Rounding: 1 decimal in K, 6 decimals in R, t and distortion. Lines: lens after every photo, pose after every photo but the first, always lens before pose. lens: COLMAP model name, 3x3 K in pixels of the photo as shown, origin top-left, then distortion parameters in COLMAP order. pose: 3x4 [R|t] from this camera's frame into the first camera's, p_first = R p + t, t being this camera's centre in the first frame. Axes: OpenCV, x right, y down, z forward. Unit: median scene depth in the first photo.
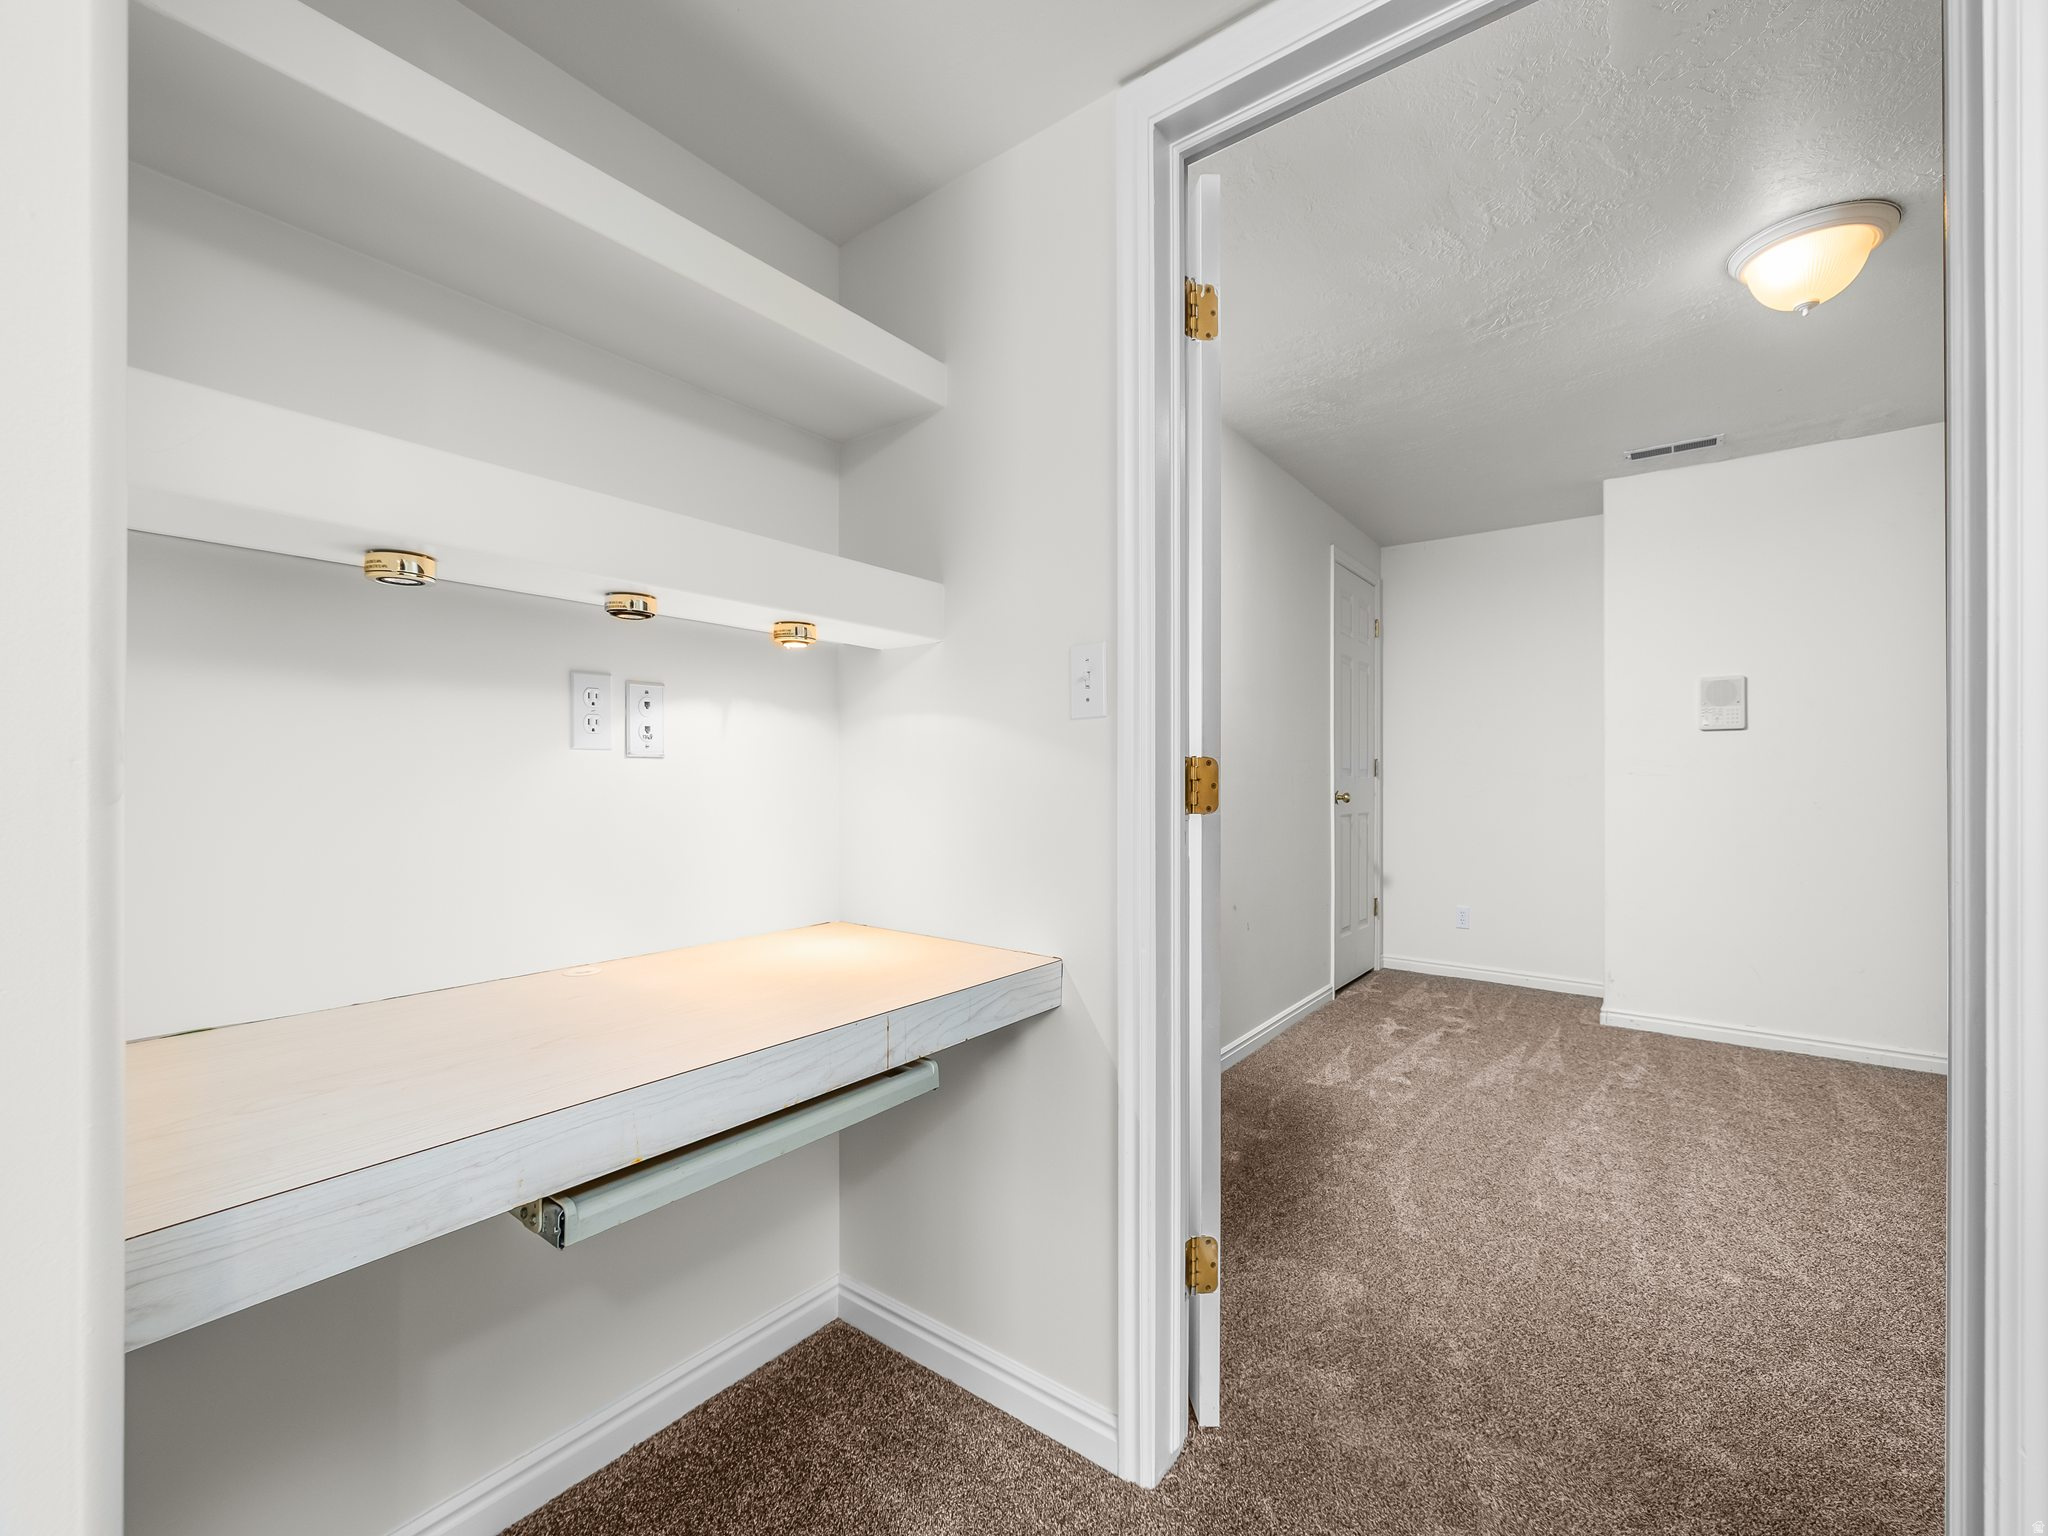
lens RADIAL K [[856.8, 0, 1019.2], [0, 856.8, 776.8], [0, 0, 1]] dist [-0.000682, 0.000245]
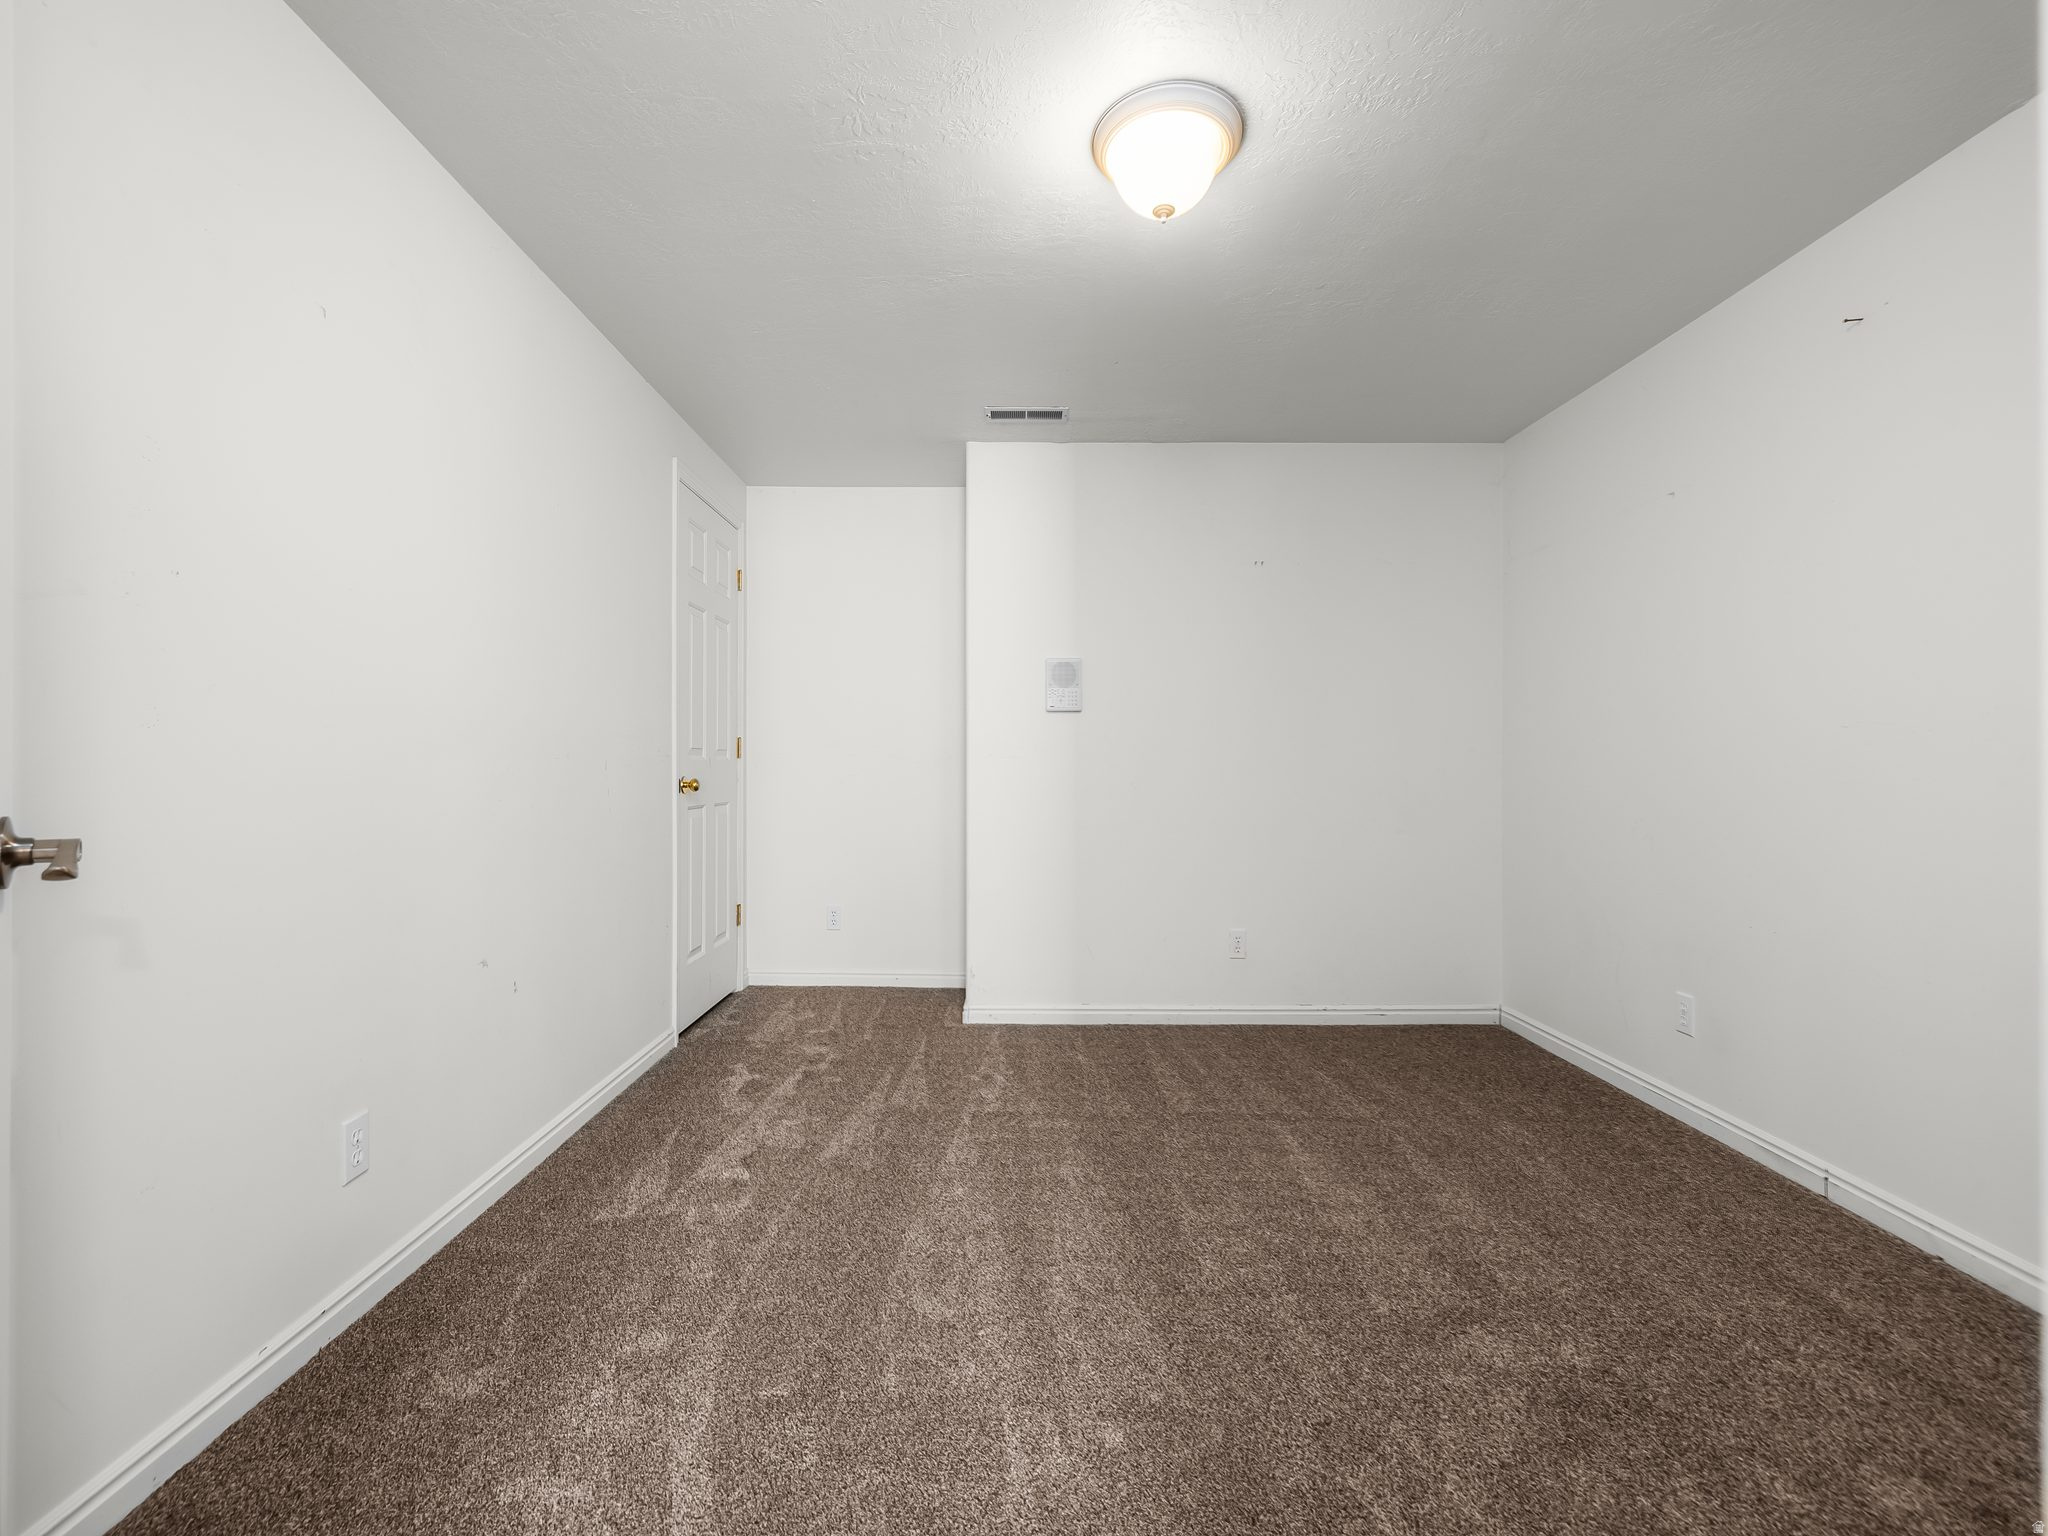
lens RADIAL K [[856.8, 0, 1022.1], [0, 856.8, 765.2], [0, 0, 1]] dist [-0.000682, 0.000245]
pose [[0.785561, -0.002319, 0.618779, 0.182924], [-0.001330, 0.999984, 0.005435, 0.002596], [-0.618782, -0.005092, 0.785546, 0.274534]]
